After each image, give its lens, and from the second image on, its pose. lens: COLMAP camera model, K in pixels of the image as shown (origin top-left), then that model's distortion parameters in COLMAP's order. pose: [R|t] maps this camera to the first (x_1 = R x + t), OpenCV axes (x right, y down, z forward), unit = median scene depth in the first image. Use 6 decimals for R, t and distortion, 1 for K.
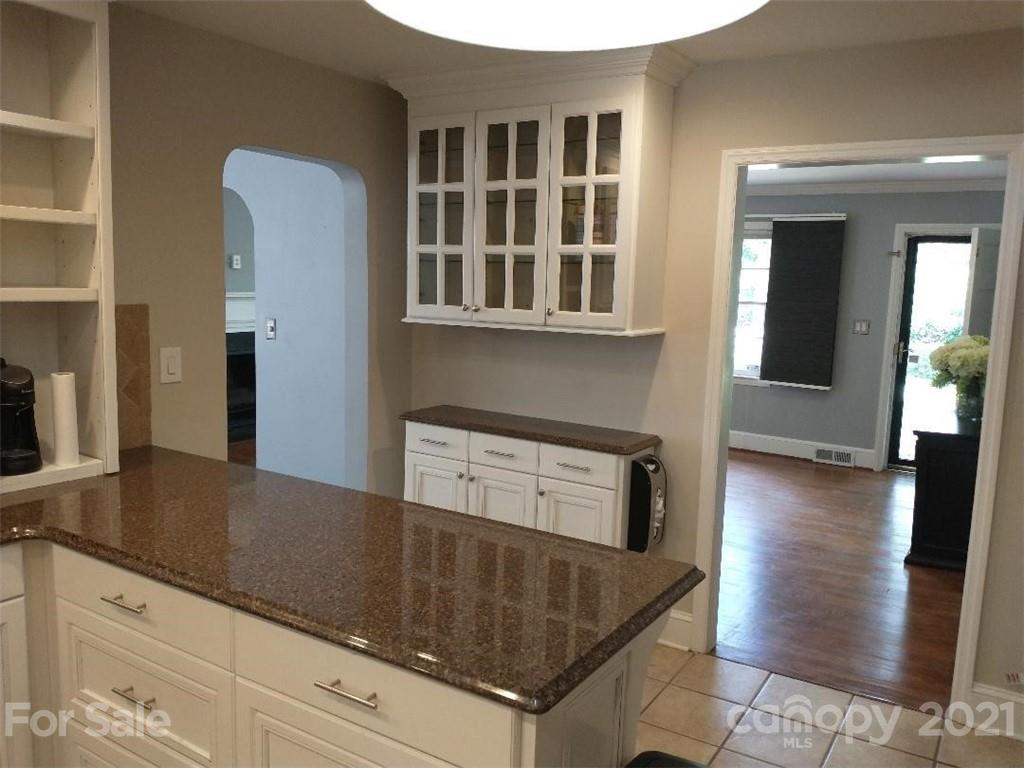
lens RADIAL K [[831.2, 0, 512.0], [0, 831.2, 384.0], [0, 0, 1]] dist [-0.004125, 0.001177]
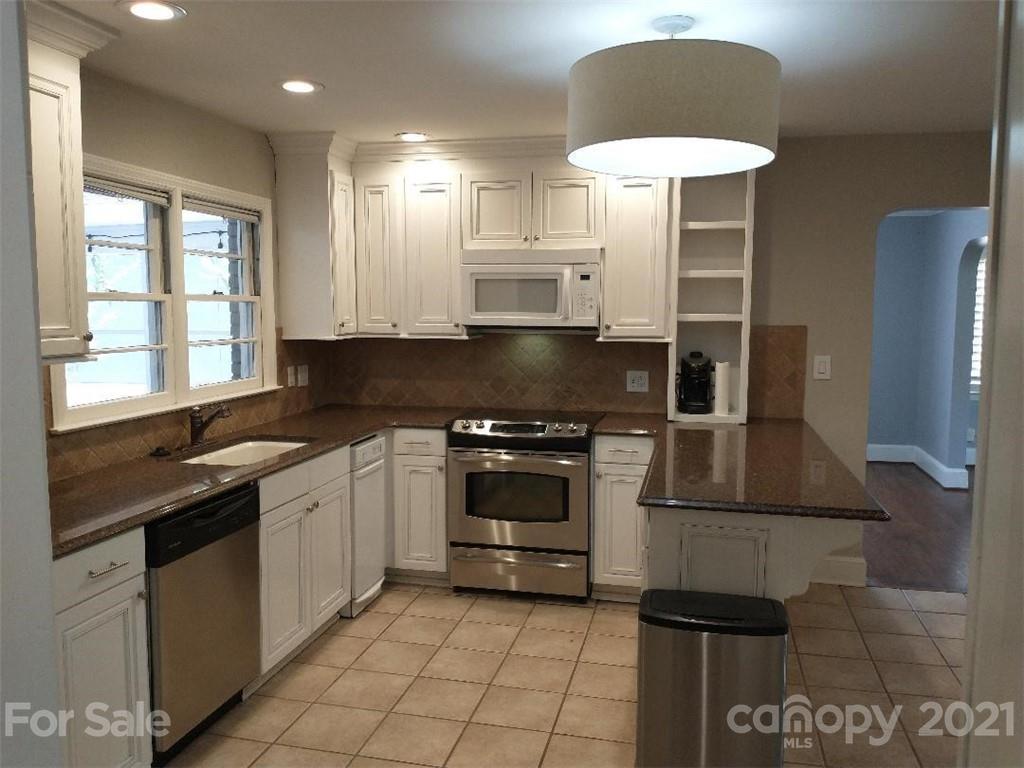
lens RADIAL K [[831.2, 0, 512.0], [0, 831.2, 384.0], [0, 0, 1]] dist [-0.004125, 0.001177]
pose [[0.332052, 0.061550, -0.941251, 0.636429], [-0.116946, 0.992856, 0.023668, 0.028769], [0.935984, 0.102217, 0.336877, -0.006082]]
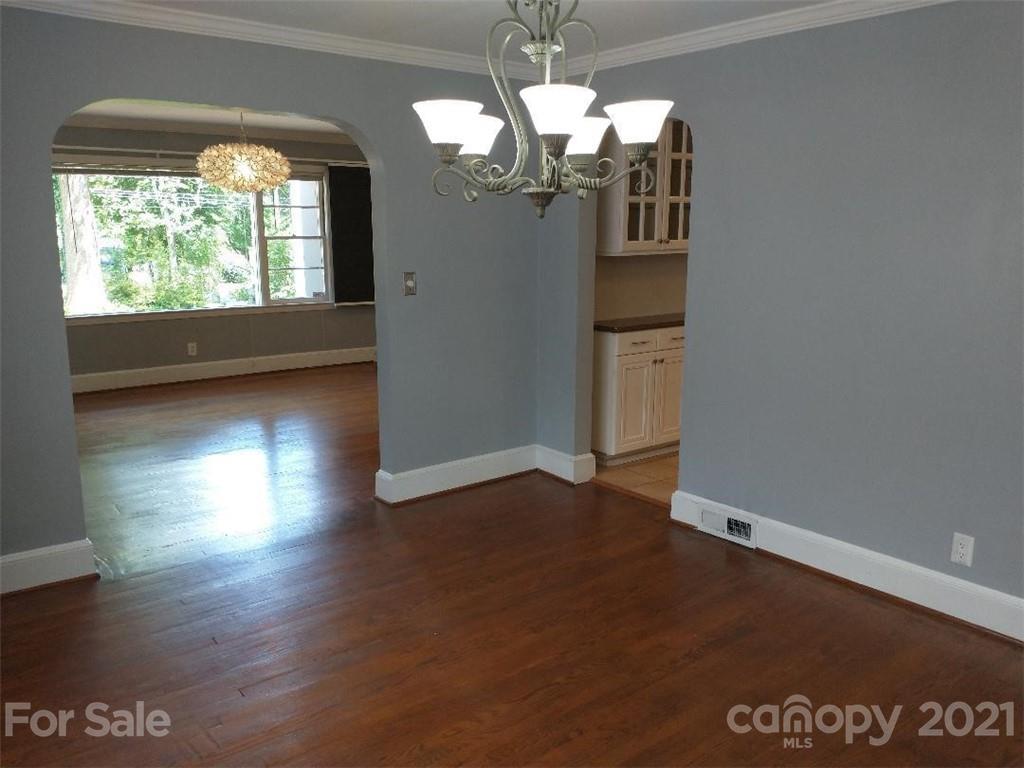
lens RADIAL K [[831.2, 0, 512.0], [0, 831.2, 384.0], [0, 0, 1]] dist [-0.004125, 0.001177]
pose [[0.318327, -0.207762, 0.924934, -1.476845], [0.131710, 0.975918, 0.173885, -0.132212], [-0.938787, 0.066471, 0.338026, 0.763081]]
